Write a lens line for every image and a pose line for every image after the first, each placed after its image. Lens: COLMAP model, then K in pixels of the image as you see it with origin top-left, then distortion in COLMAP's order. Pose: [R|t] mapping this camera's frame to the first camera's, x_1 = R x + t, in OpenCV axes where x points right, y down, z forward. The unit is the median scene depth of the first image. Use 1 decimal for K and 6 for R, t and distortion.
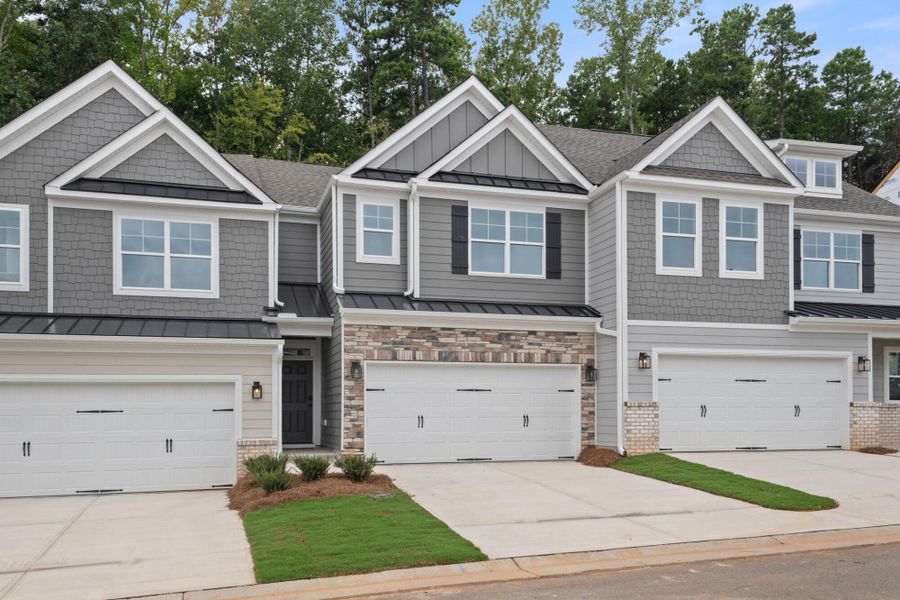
lens RADIAL K [[816.5, 0, 413.3], [0, 816.5, 409.2], [0, 0, 1]] dist [0.065710, -0.009777]
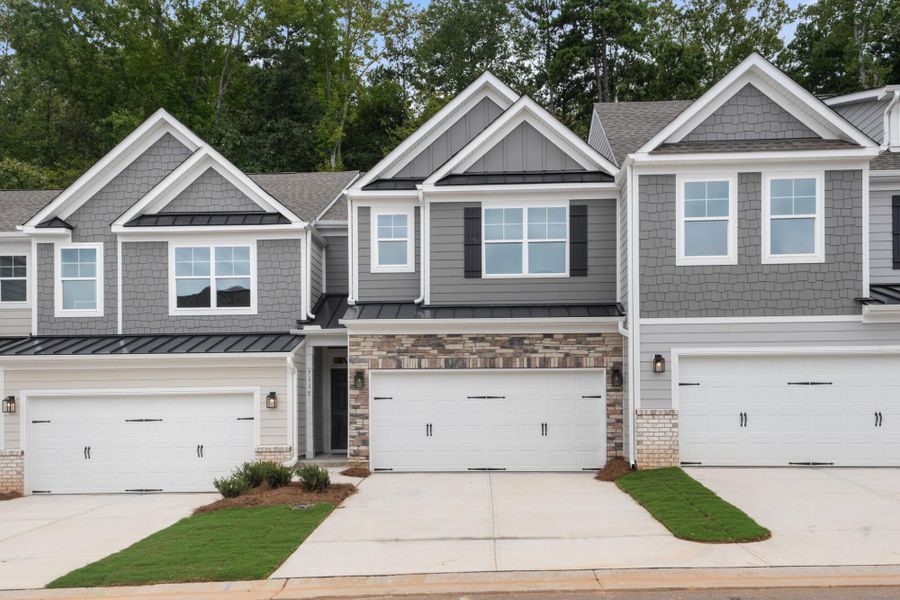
lens RADIAL K [[816.5, 0, 413.3], [0, 816.5, 409.2], [0, 0, 1]] dist [0.065710, -0.009777]
pose [[0.934207, -0.002703, -0.356720, 0.341186], [0.005531, 0.999961, 0.006907, -0.016670], [0.356688, -0.008425, 0.934186, 0.067081]]
